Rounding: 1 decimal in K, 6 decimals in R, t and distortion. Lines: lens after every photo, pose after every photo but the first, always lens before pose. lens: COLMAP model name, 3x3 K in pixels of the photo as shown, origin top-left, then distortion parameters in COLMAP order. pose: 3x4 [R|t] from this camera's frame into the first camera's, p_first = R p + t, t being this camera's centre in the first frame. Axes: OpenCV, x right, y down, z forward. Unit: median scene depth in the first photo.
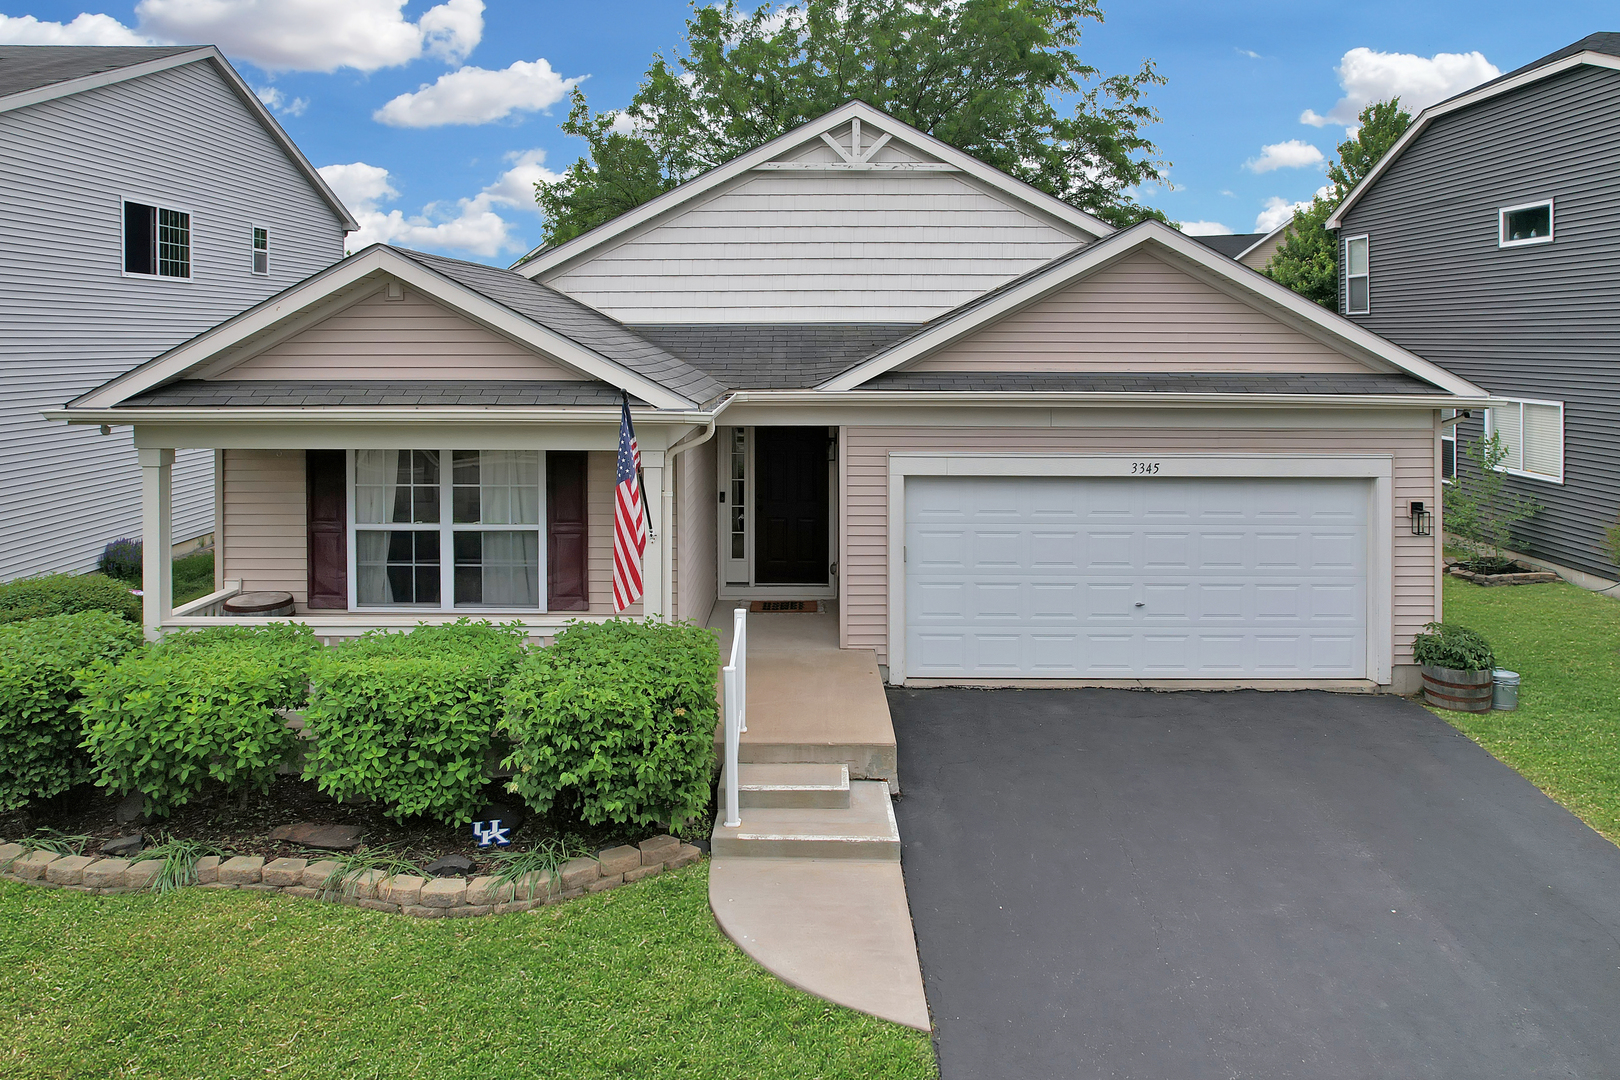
lens RADIAL K [[1044.1, 0, 807.0], [0, 1044.1, 419.5], [0, 0, 1]] dist [-0.003828, -0.003266]
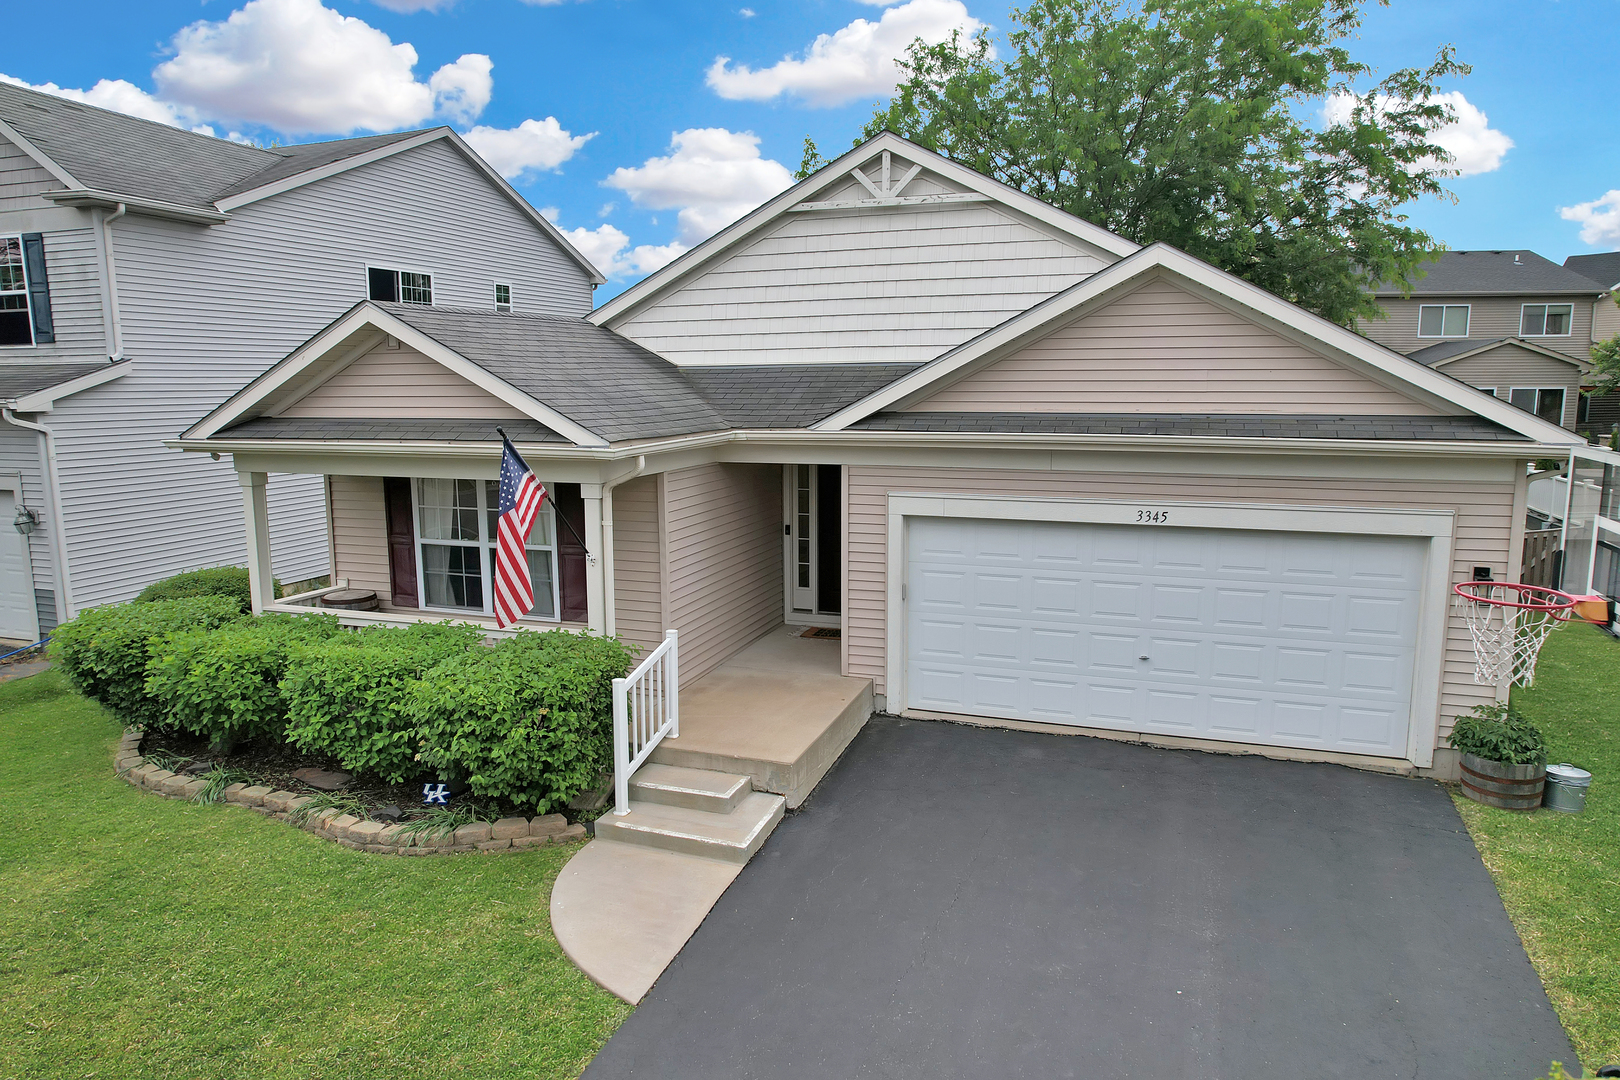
lens RADIAL K [[969.6, 0, 805.0], [0, 969.6, 593.1], [0, 0, 1]] dist [-0.007562, 0.001092]
pose [[0.947722, 0.060784, -0.313254, 0.314173], [-0.017341, 0.990049, 0.139648, -0.001679], [0.318625, -0.126915, 0.939346, 0.070753]]
